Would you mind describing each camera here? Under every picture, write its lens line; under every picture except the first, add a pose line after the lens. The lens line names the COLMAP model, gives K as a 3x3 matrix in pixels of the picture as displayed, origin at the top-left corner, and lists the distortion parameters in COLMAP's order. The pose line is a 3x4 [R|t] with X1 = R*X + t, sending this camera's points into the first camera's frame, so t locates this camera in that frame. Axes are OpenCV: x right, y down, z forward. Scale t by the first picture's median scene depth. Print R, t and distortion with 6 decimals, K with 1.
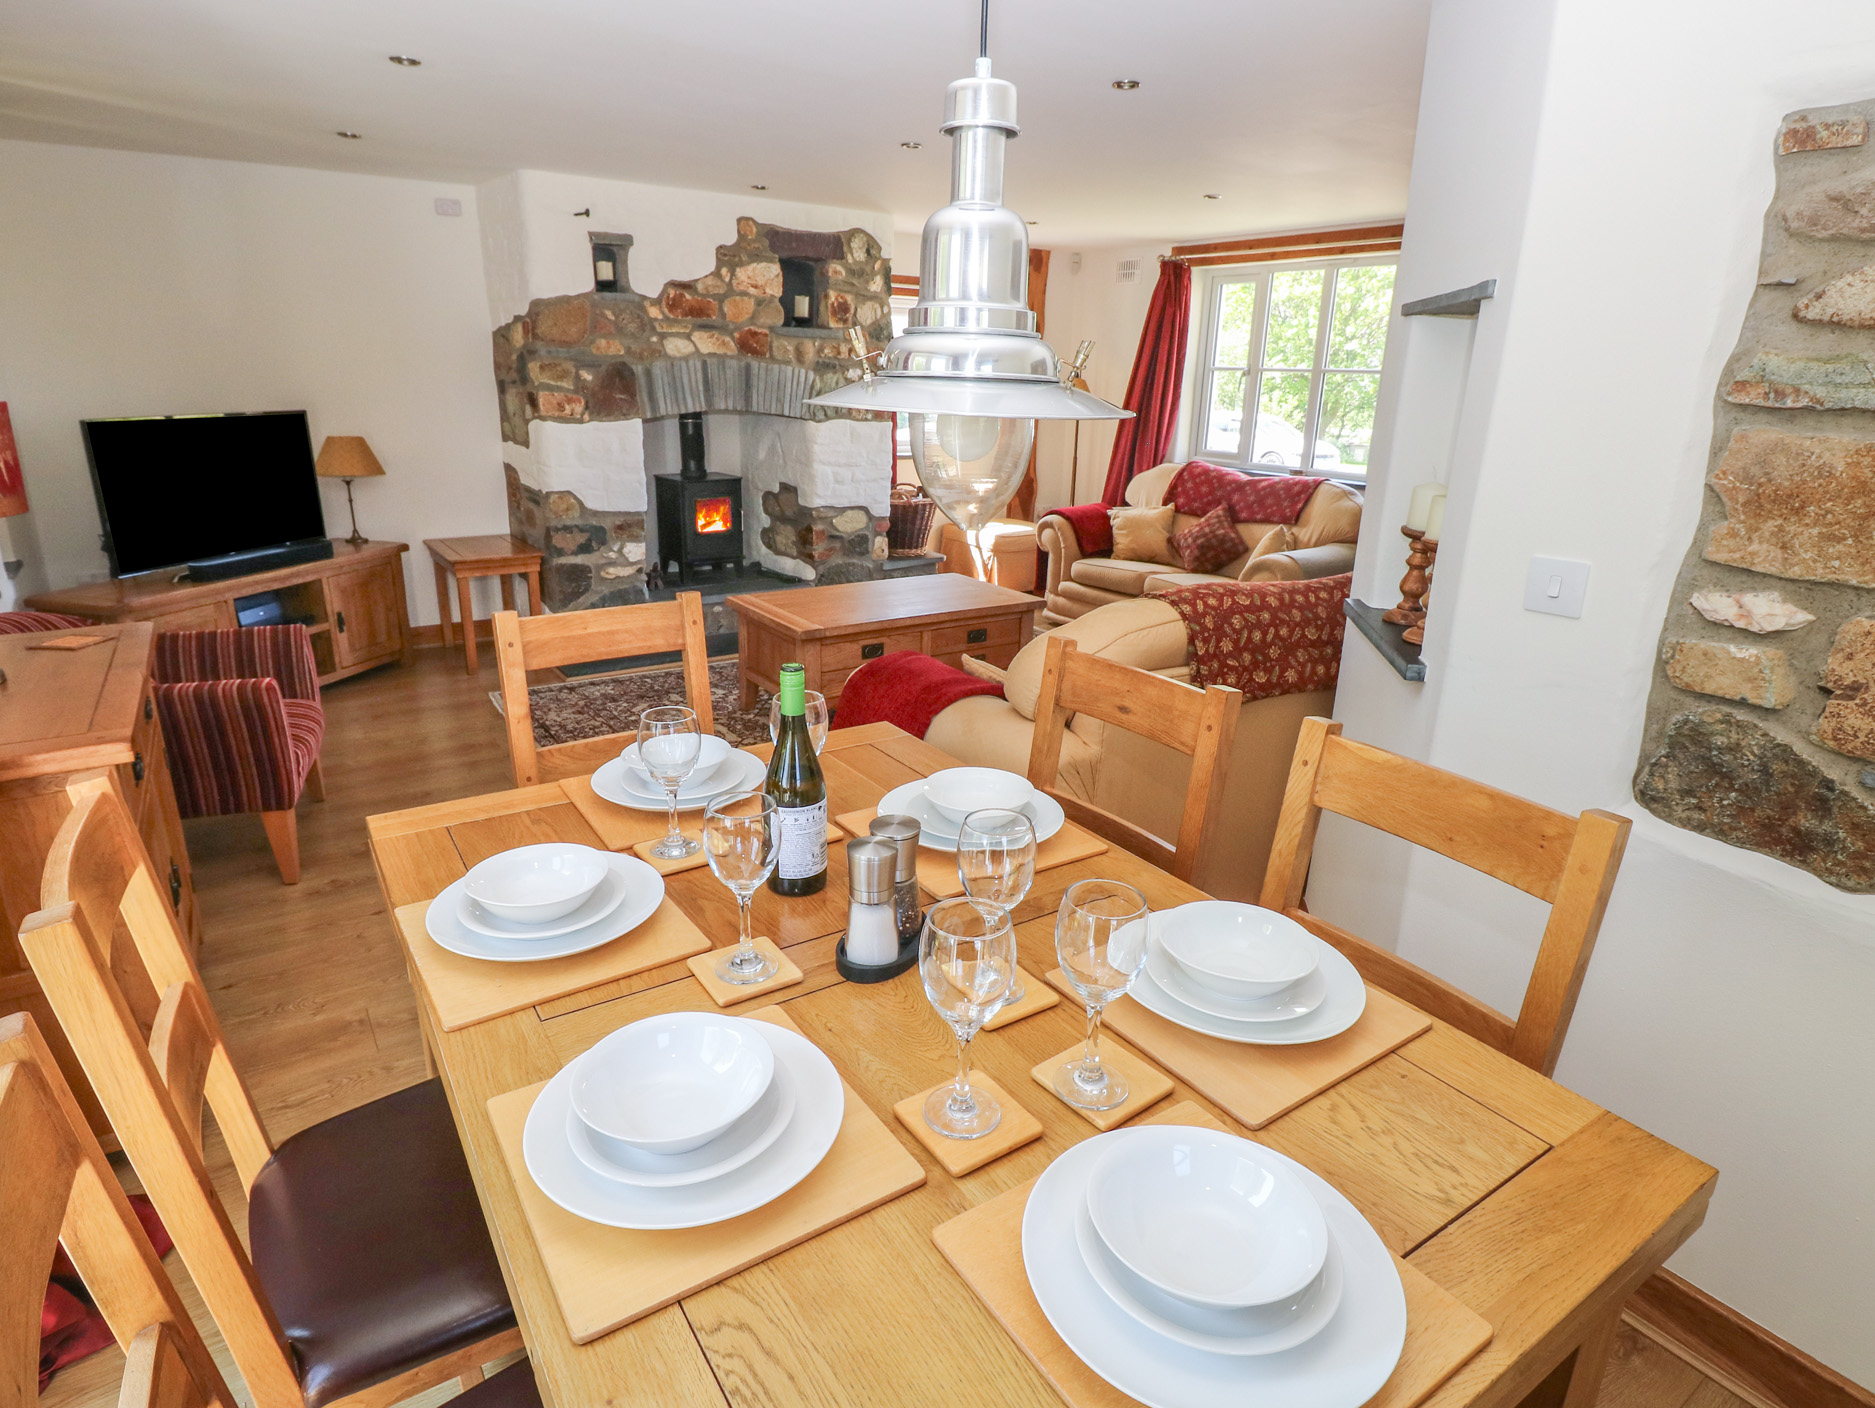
lens RADIAL K [[1029.4, 0, 918.4], [0, 1029.4, 695.2], [0, 0, 1]] dist [-0.002557, -0.016797]
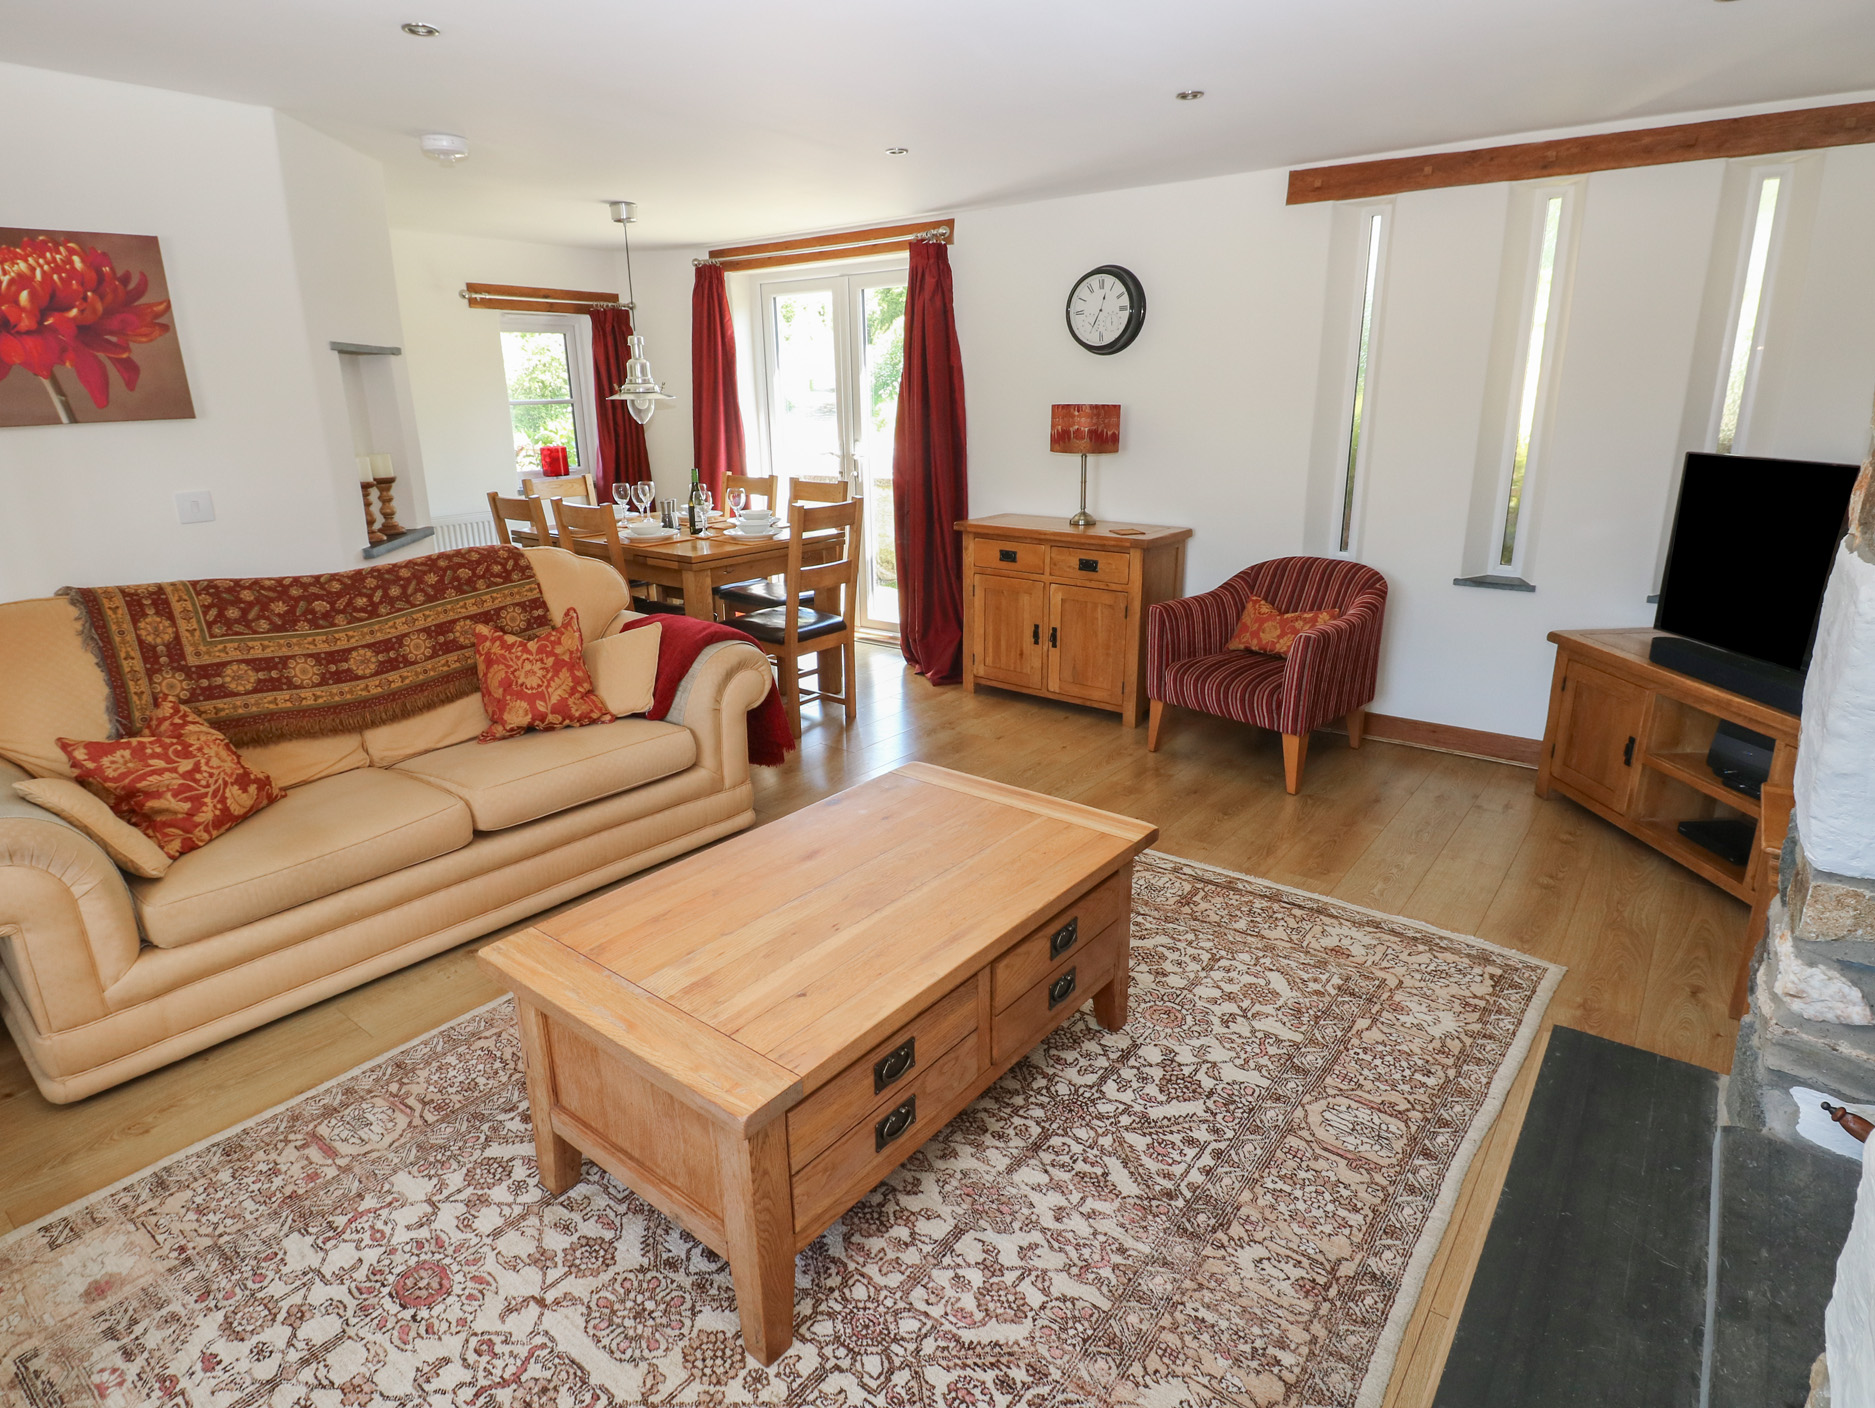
lens RADIAL K [[1024.8, 0, 933.0], [0, 1024.8, 689.0], [0, 0, 1]] dist [0.000749, -0.014974]
pose [[-0.950196, 0.078276, -0.301662, 0.059645], [-0.101048, 0.838274, 0.535805, -0.358437], [0.294816, 0.539602, -0.788615, 1.146957]]
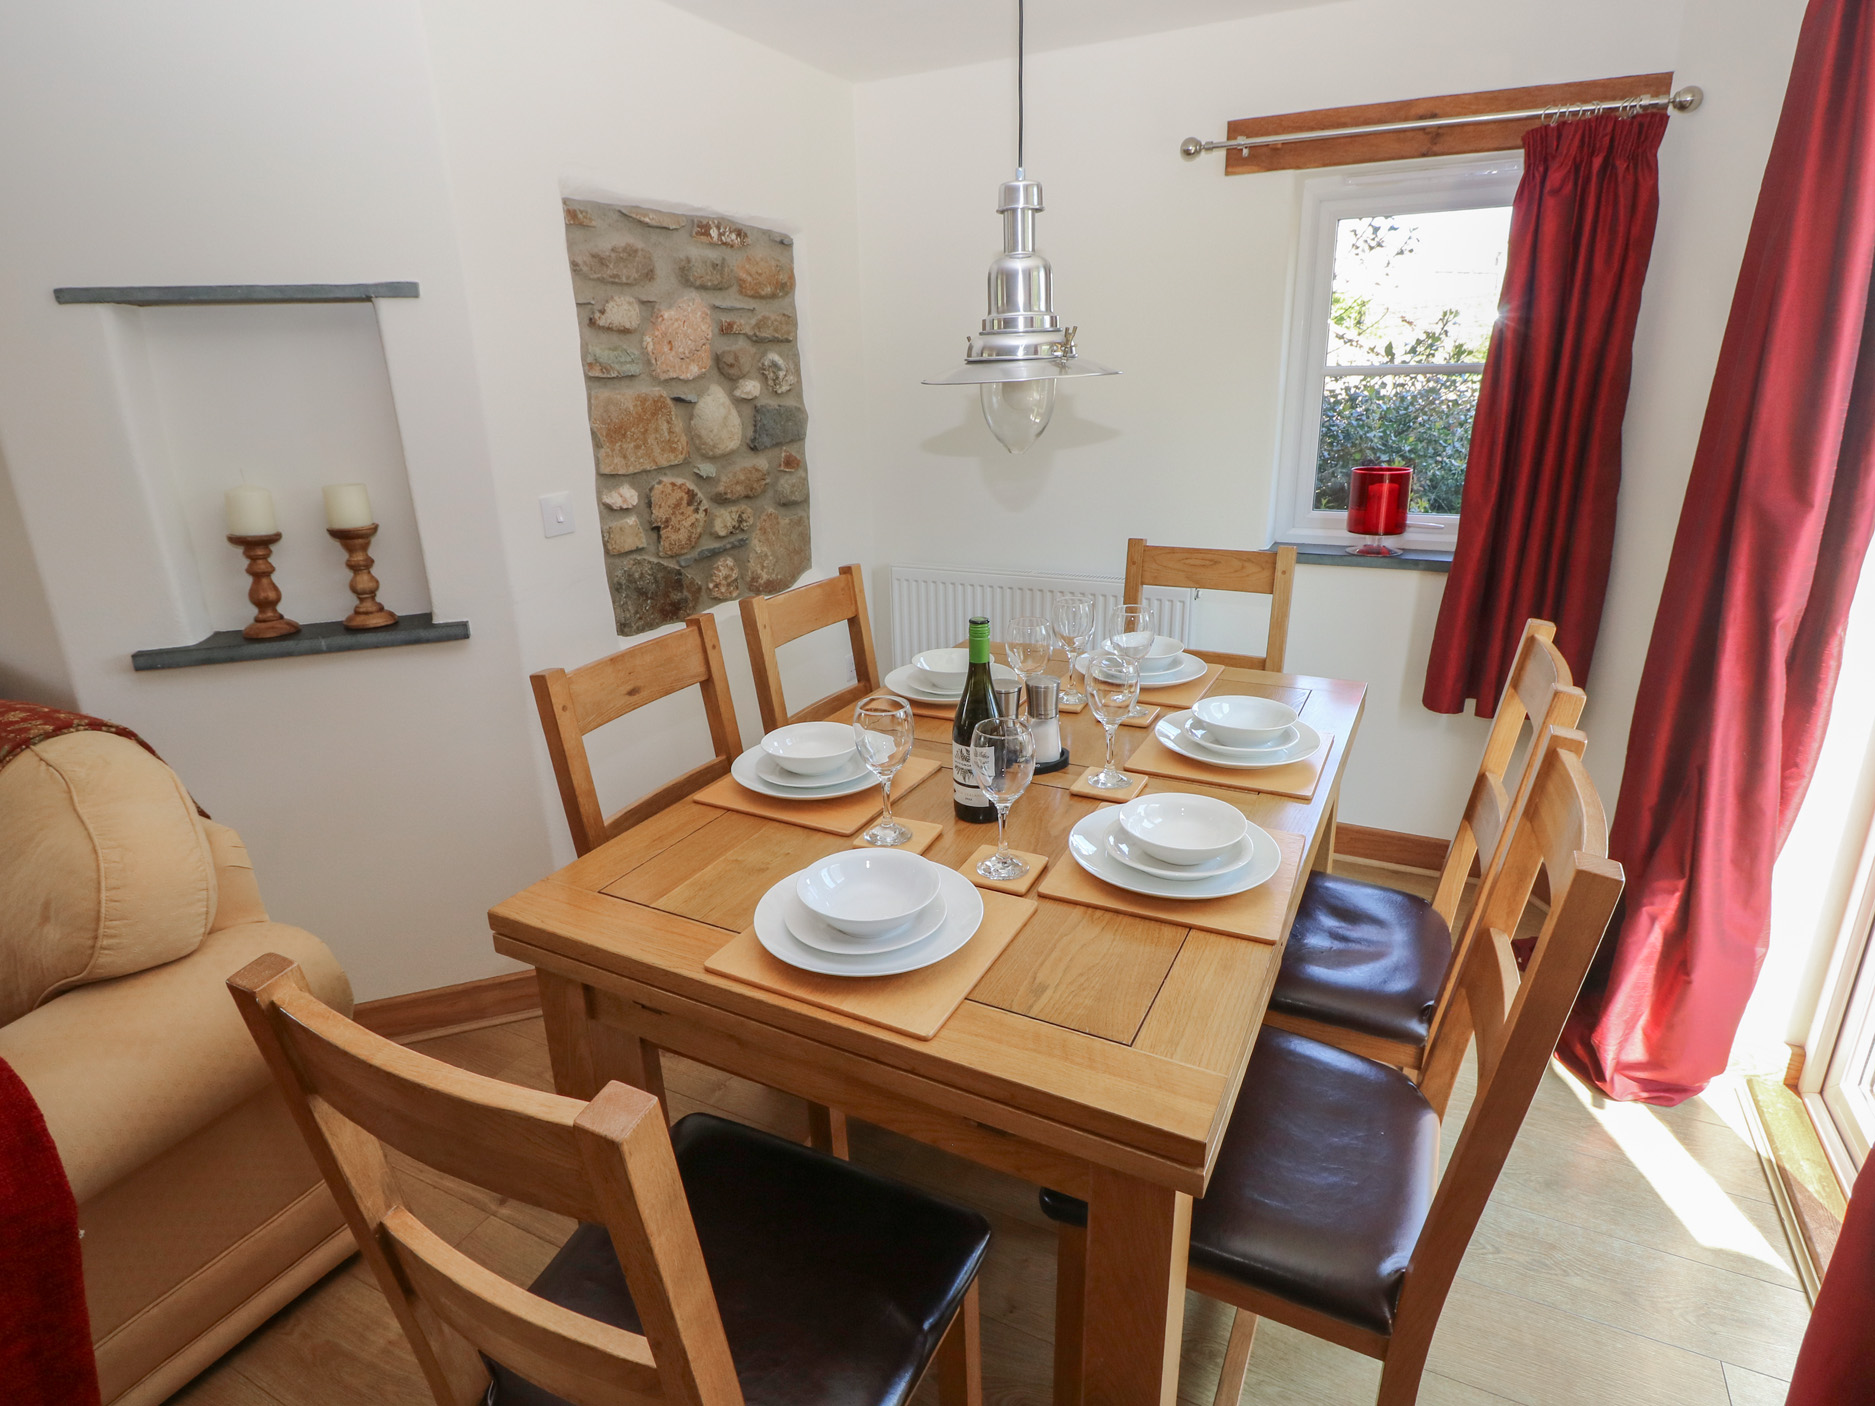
lens RADIAL K [[996.9, 0, 930.7], [0, 996.9, 686.0], [0, 0, 1]] dist [0.002980, -0.016167]
pose [[-0.483716, -0.277905, 0.829932, -0.251793], [0.275732, 0.851576, 0.445859, -0.115577], [-0.830657, 0.444508, -0.335293, 0.352929]]
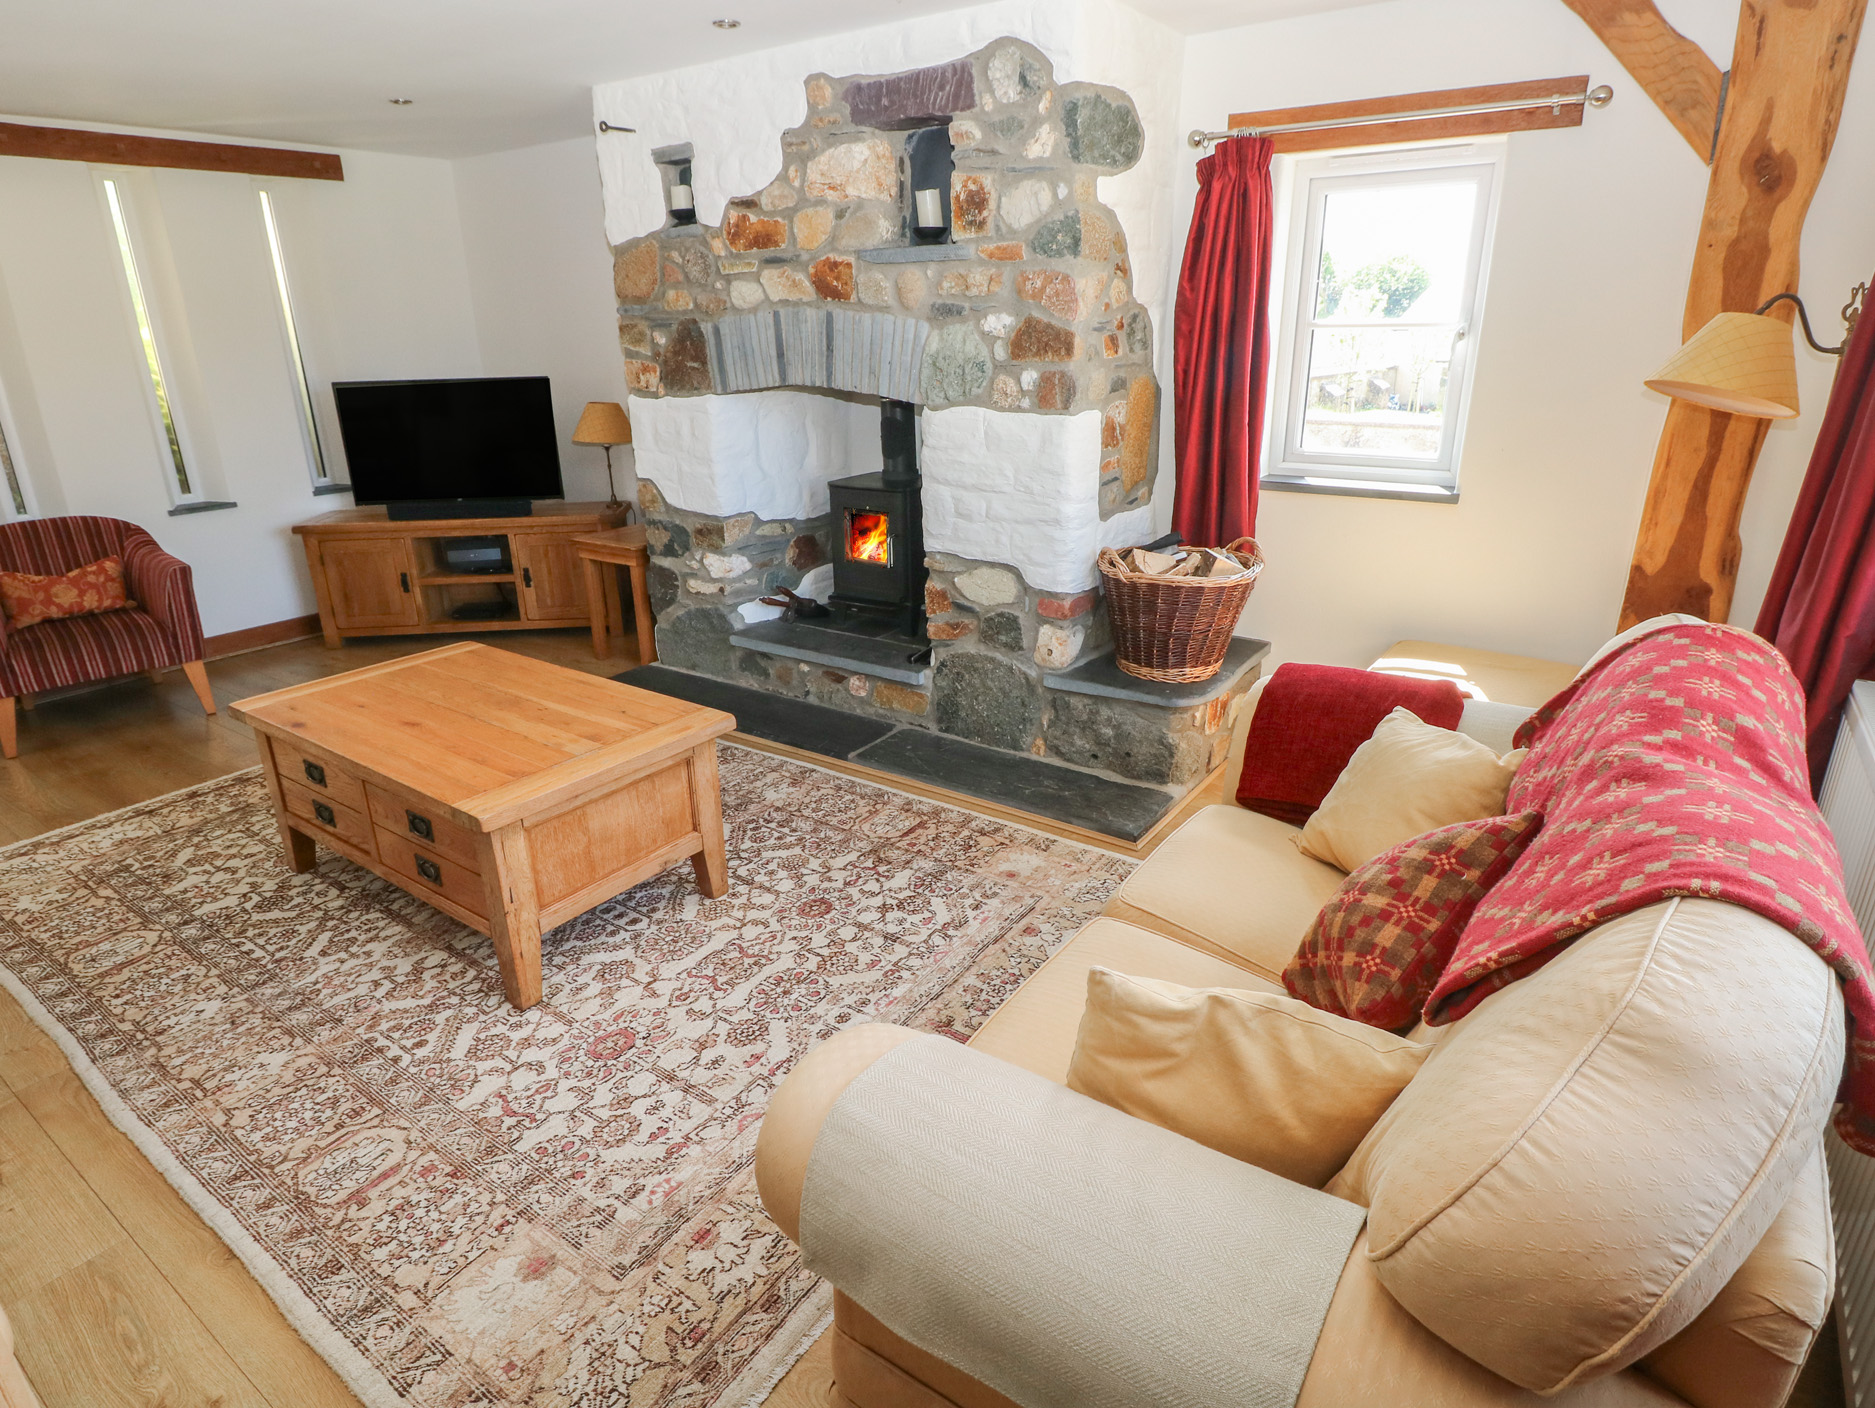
lens RADIAL K [[1038.5, 0, 926.6], [0, 1038.5, 692.1], [0, 0, 1]] dist [0.000414, -0.015649]
pose [[0.351021, 0.286131, -0.891579, 0.517622], [-0.257547, 0.944945, 0.201860, -0.254235], [0.900252, 0.158767, 0.405388, 0.859283]]
